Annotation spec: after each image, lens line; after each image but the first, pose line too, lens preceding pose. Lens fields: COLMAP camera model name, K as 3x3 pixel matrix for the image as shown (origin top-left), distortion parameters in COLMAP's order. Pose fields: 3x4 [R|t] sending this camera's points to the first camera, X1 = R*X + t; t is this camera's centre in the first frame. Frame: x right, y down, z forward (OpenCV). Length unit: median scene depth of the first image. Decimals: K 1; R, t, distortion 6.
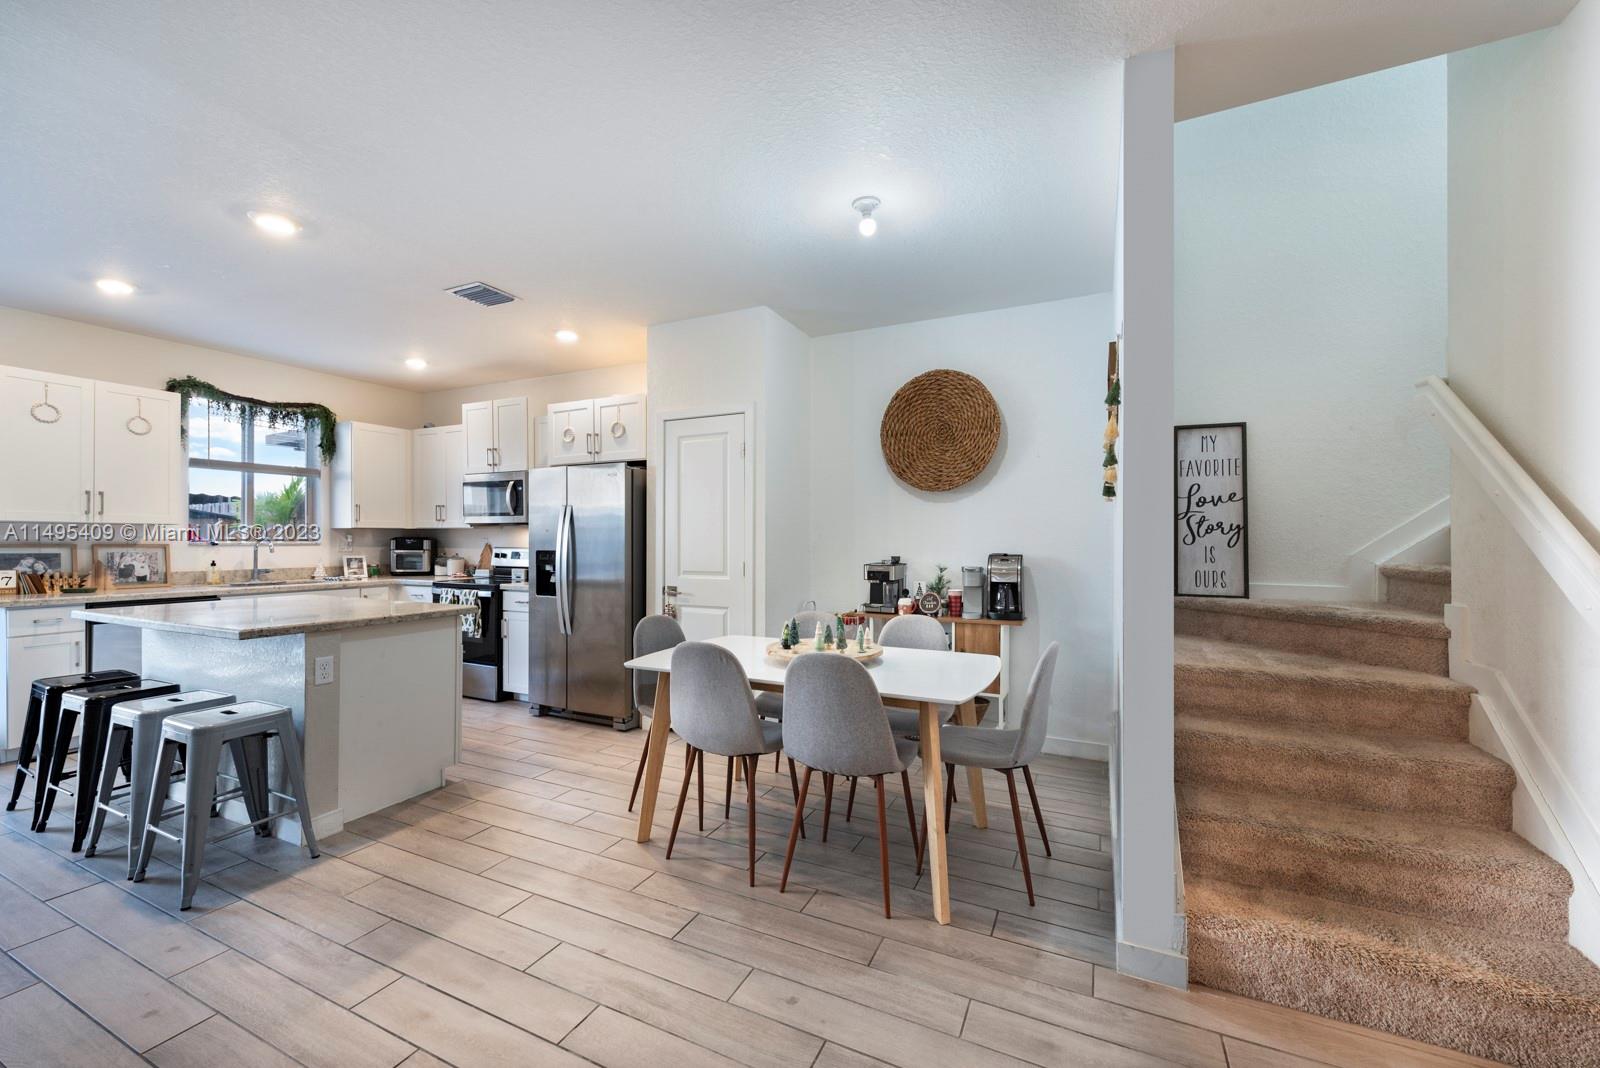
lens RADIAL K [[609.0, 0, 800.9], [0, 609.0, 538.1], [0, 0, 1]] dist [0.009917, -0.001476]
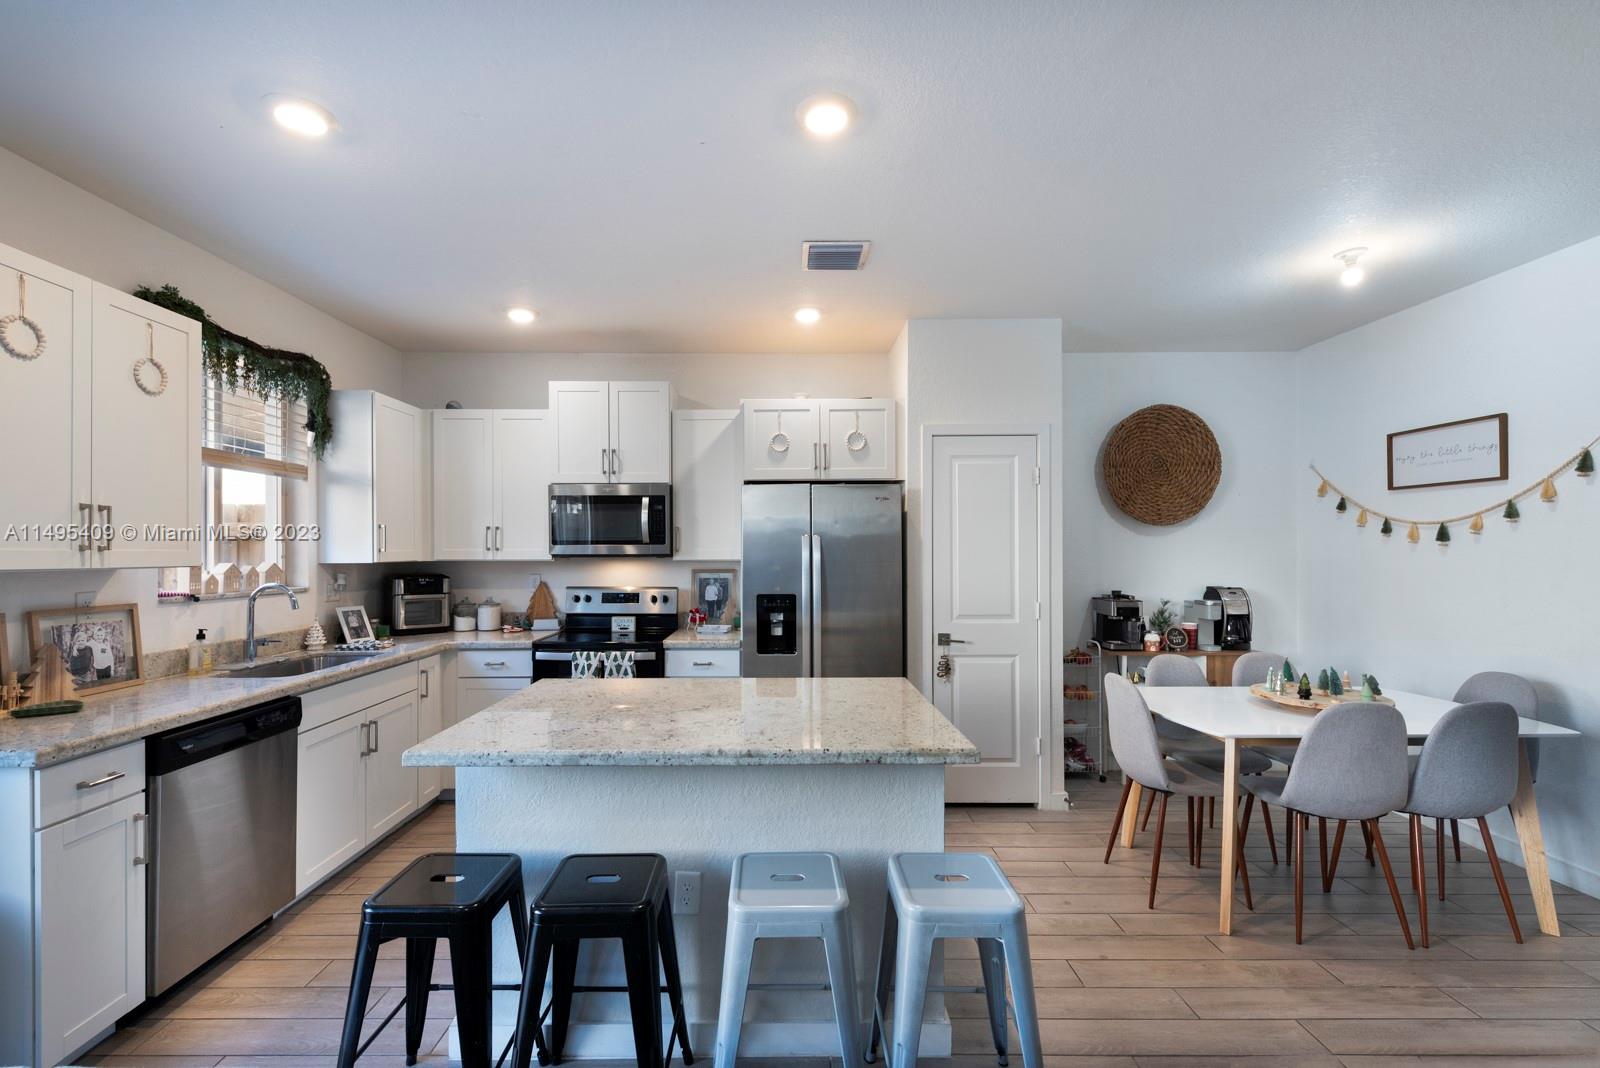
lens RADIAL K [[677.4, 0, 812.1], [0, 677.4, 545.6], [0, 0, 1]] dist [0.005198, 0.000162]
pose [[0.905658, 0.001656, 0.424006, -0.818103], [0.001630, 0.999971, -0.007388, -0.037502], [-0.424006, 0.007382, 0.905629, 0.244240]]
